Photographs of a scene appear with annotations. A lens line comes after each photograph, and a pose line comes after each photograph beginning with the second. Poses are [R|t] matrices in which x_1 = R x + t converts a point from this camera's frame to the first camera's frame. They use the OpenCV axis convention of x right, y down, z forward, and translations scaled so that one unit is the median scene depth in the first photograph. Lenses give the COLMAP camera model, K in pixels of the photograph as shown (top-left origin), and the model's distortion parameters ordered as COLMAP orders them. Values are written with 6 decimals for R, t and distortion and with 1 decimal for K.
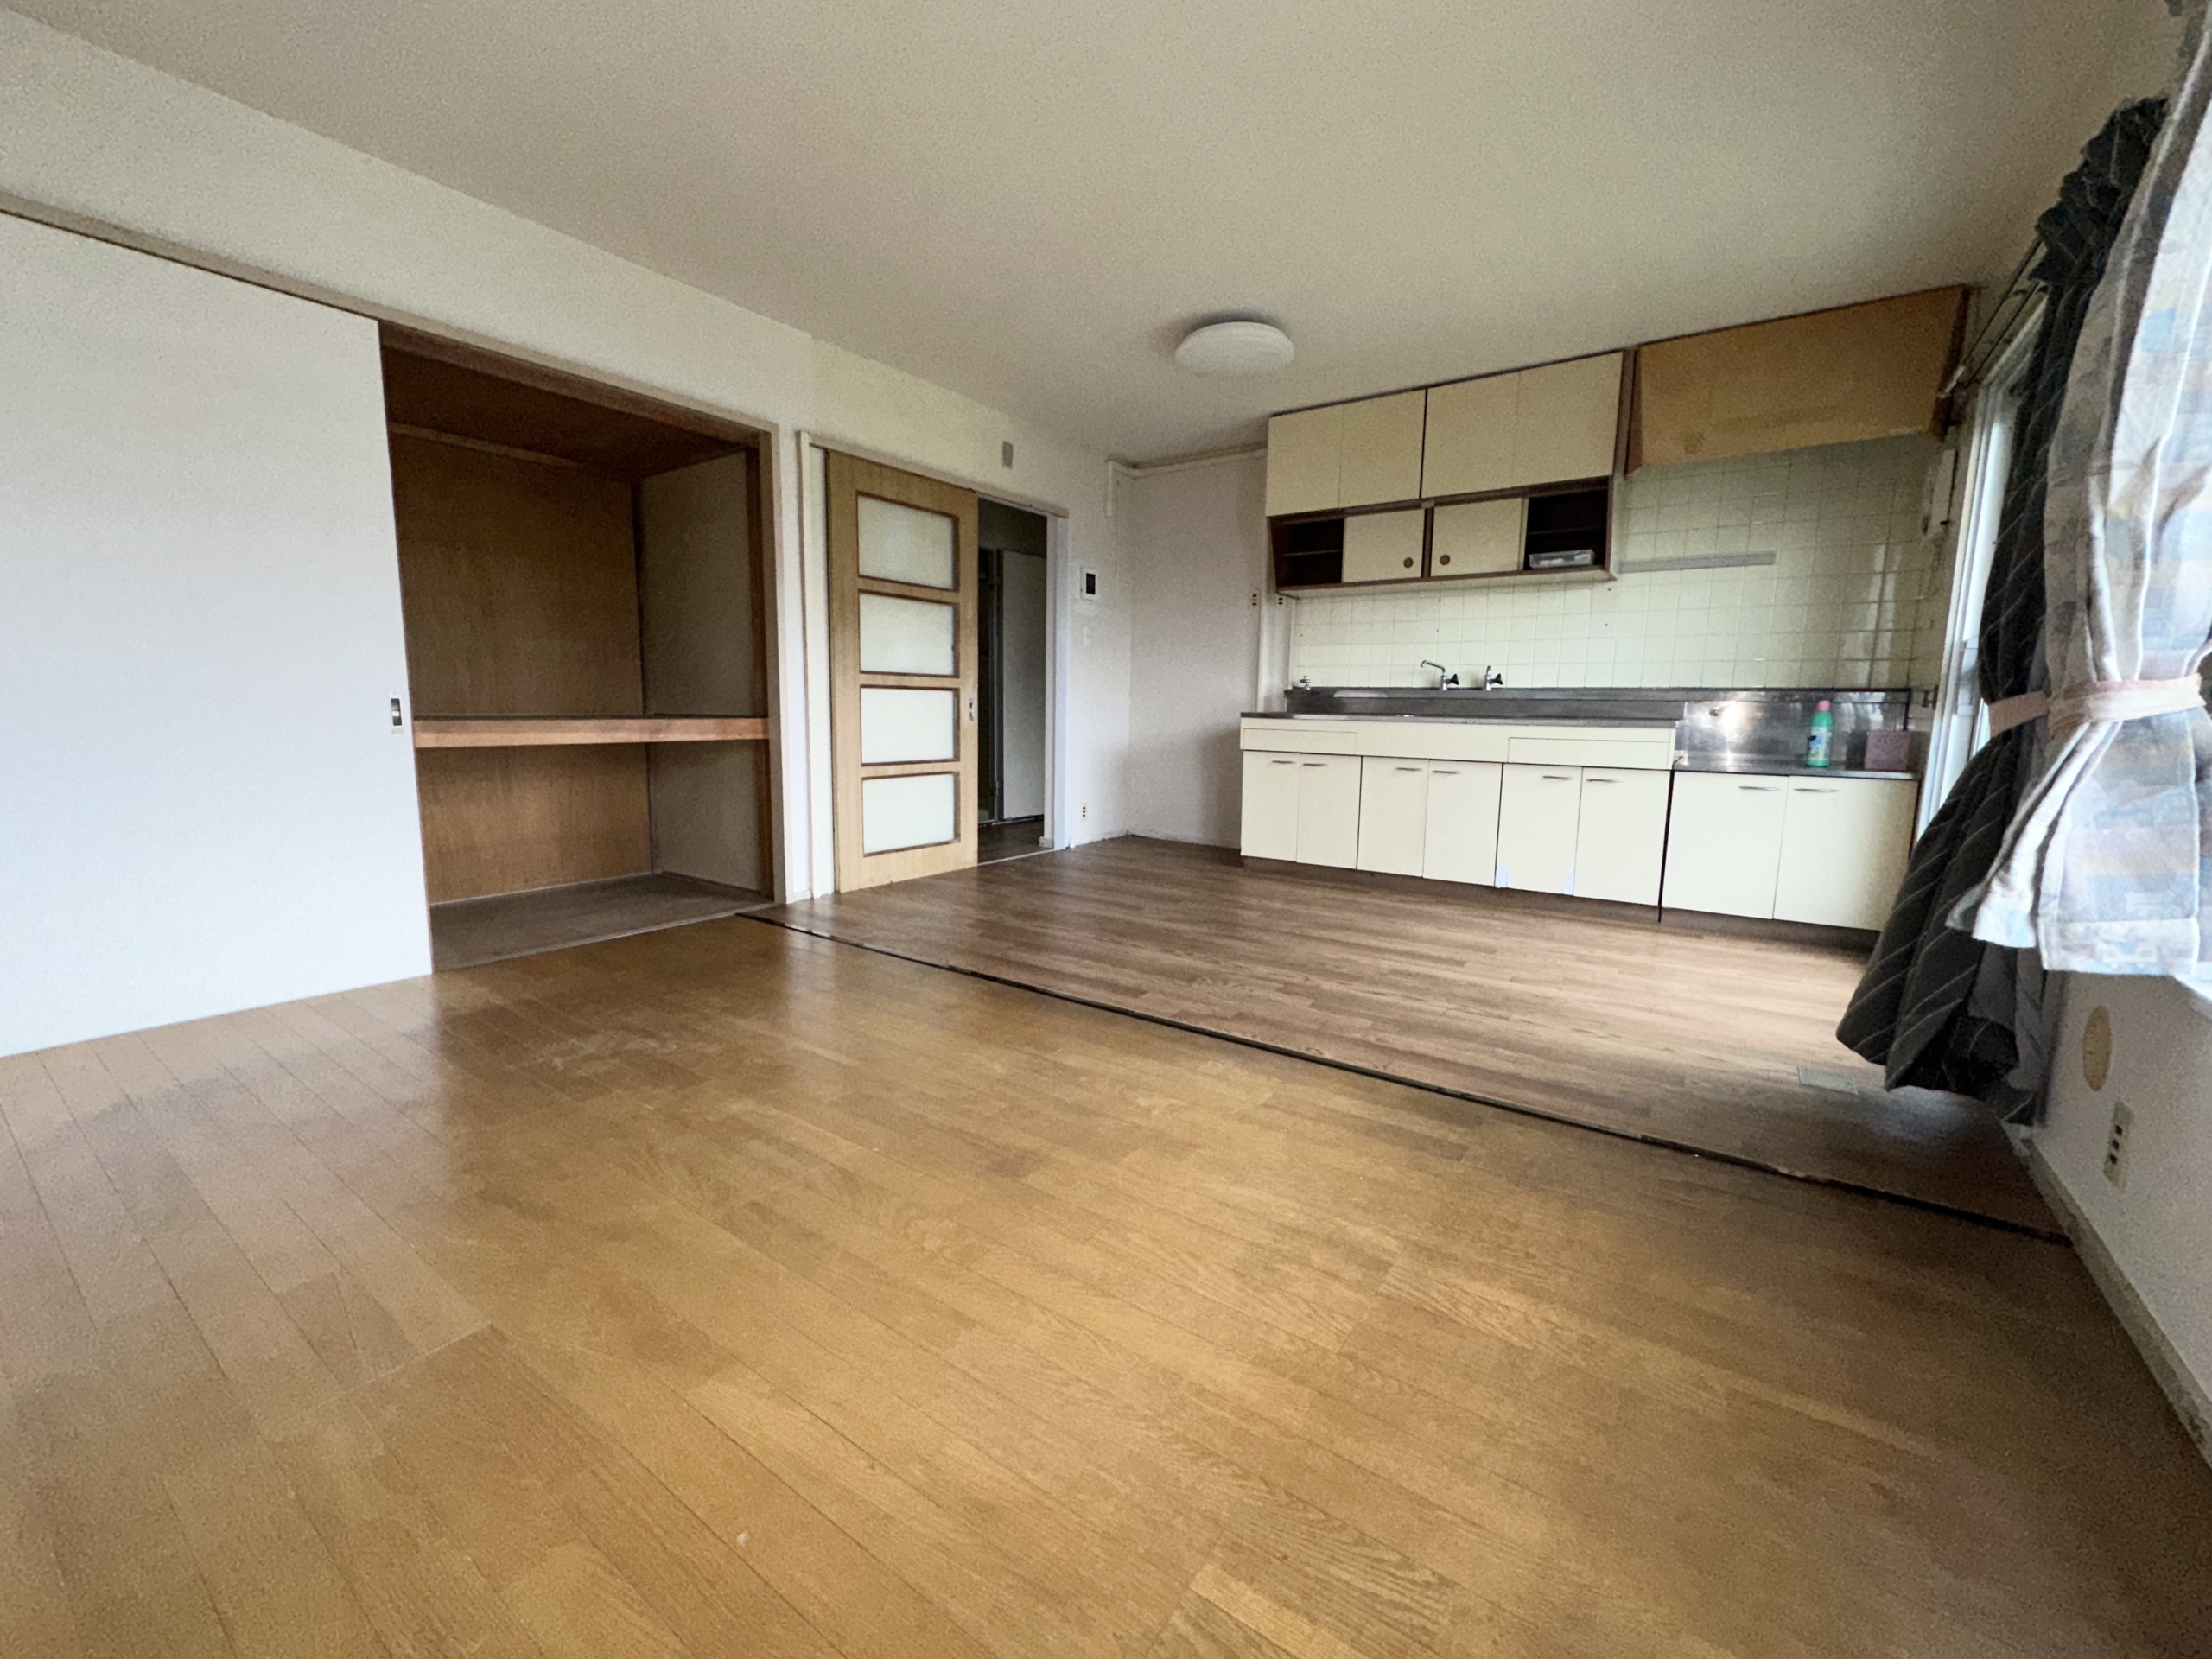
lens RADIAL K [[885.0, 0, 1090.7], [0, 885.0, 824.1], [0, 0, 1]] dist [-0.001205, 0.000893]
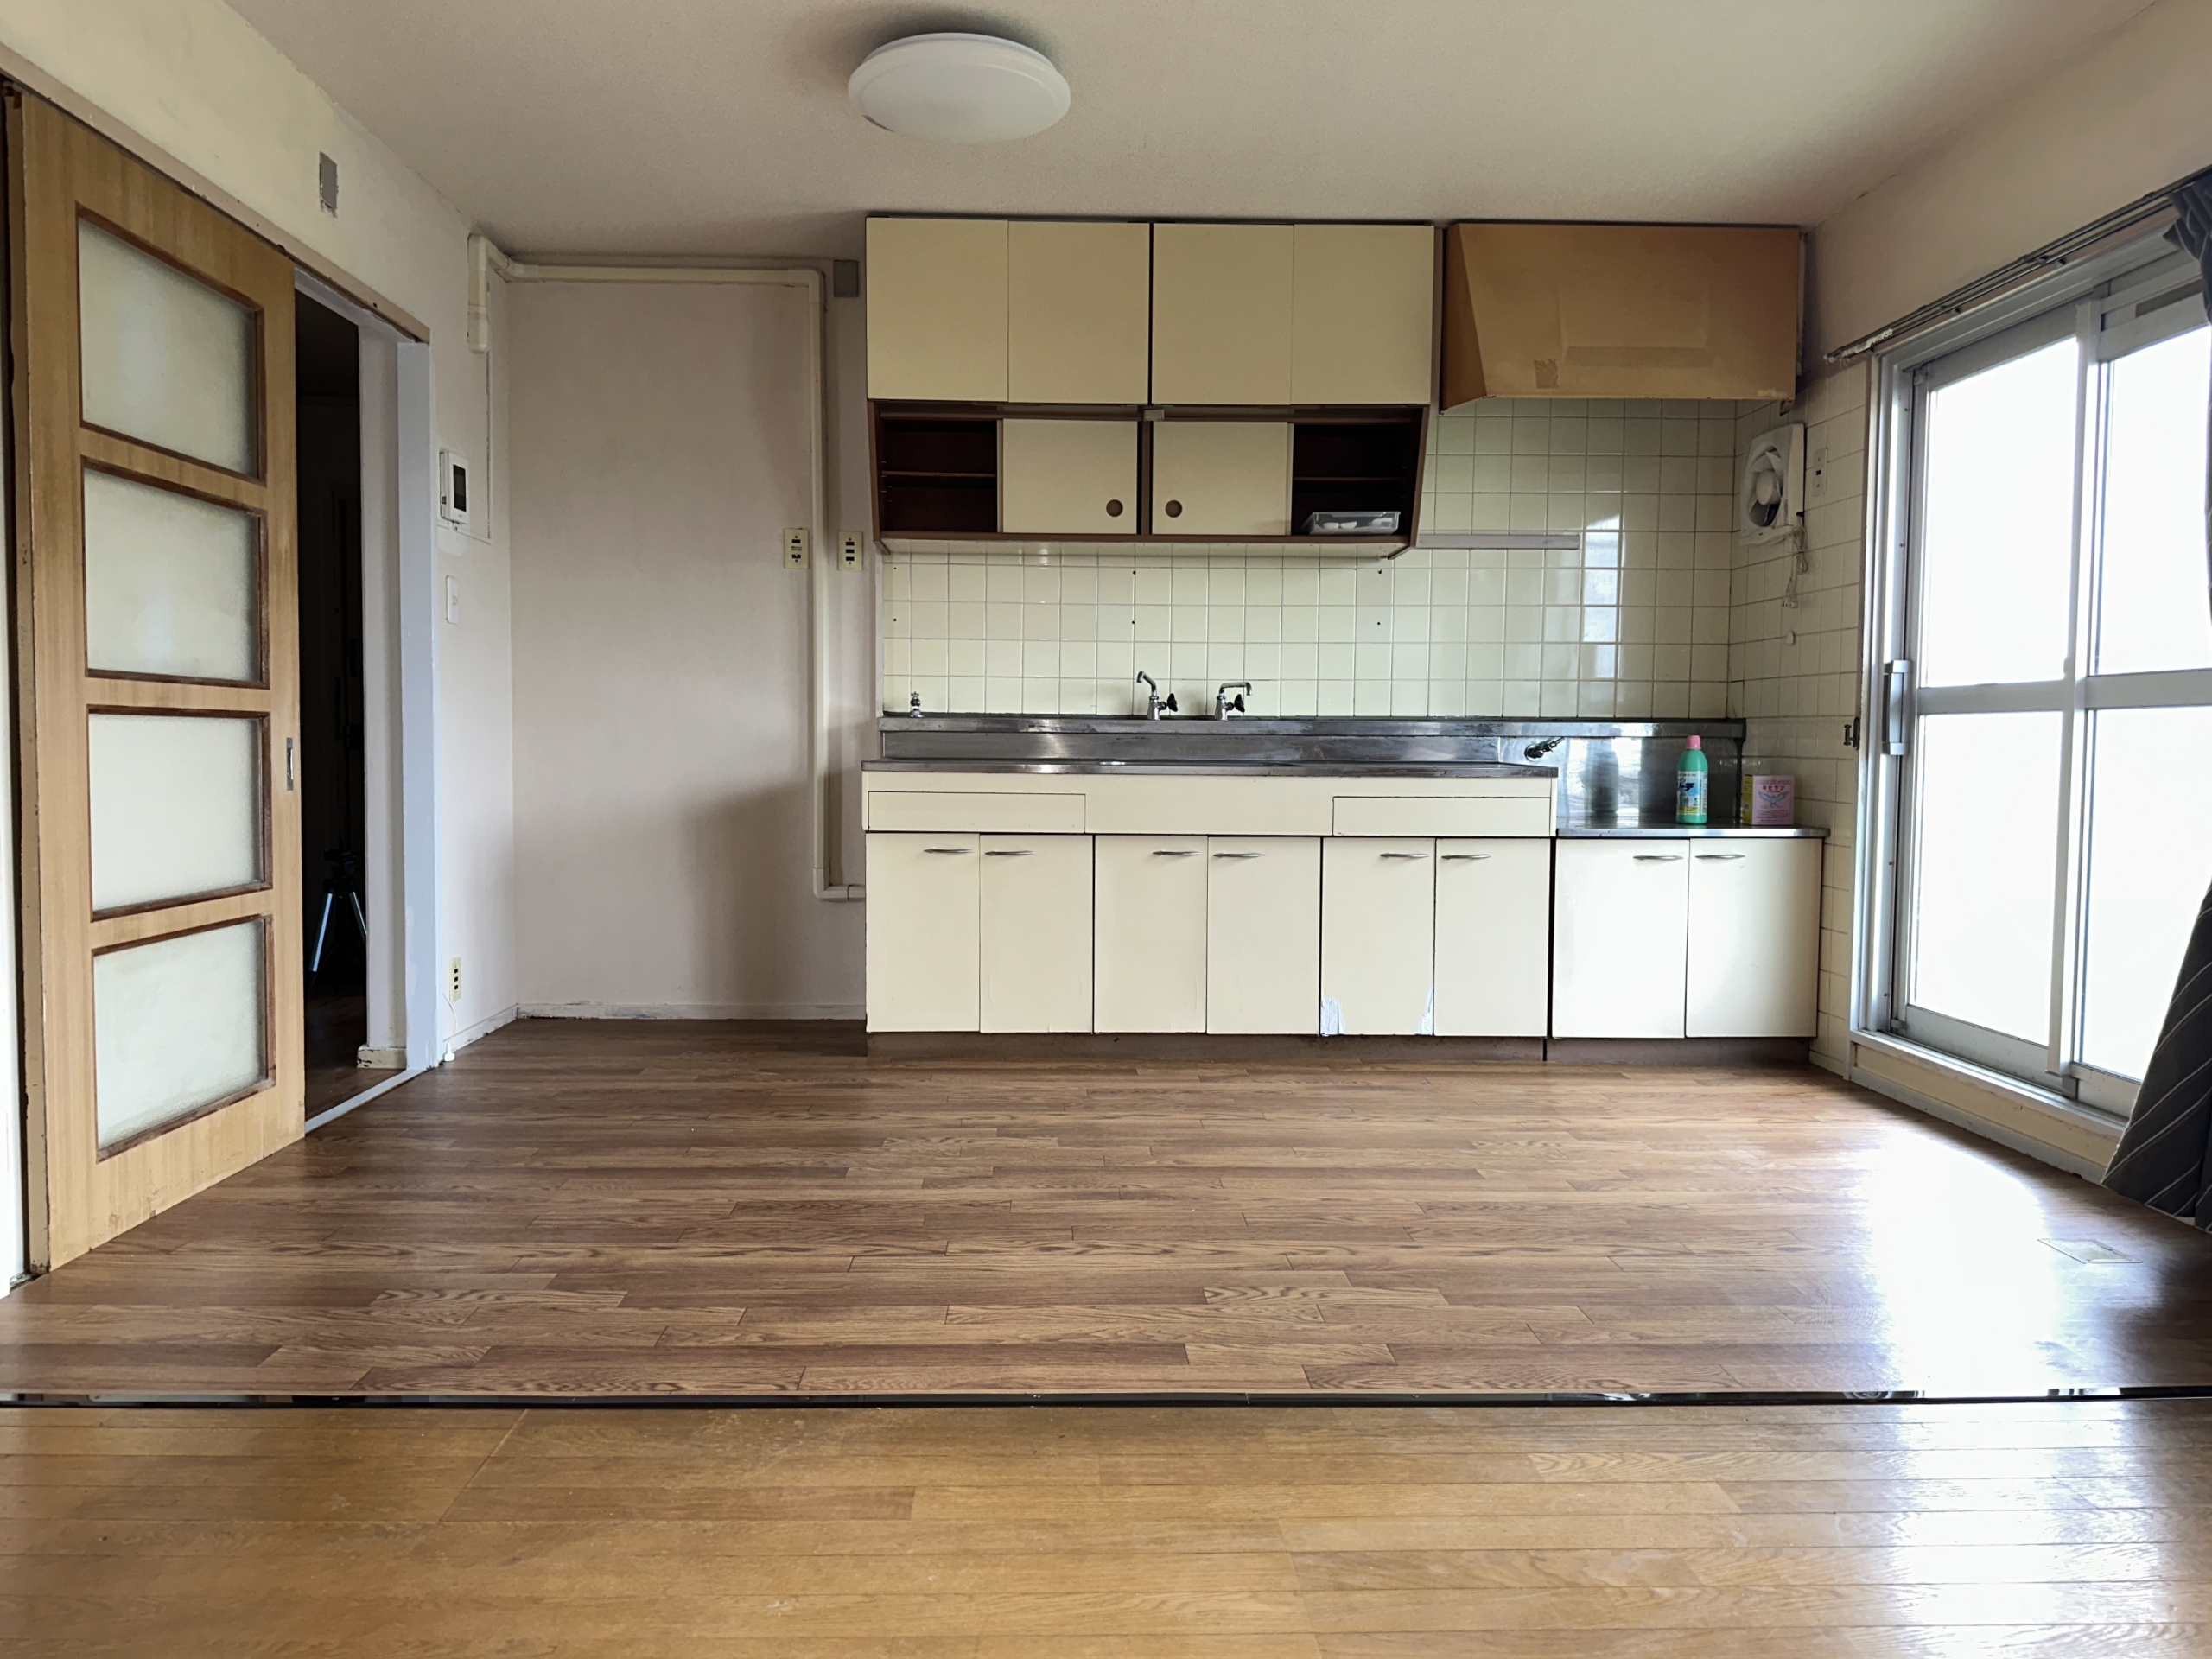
lens RADIAL K [[1565.3, 0, 1094.1], [0, 1565.3, 813.4], [0, 0, 1]] dist [0.057120, -0.039333]
pose [[0.803586, -0.034751, 0.594173, -0.295557], [0.084253, 0.994883, -0.055761, -0.034525], [-0.589195, 0.094870, 0.802402, 0.189587]]
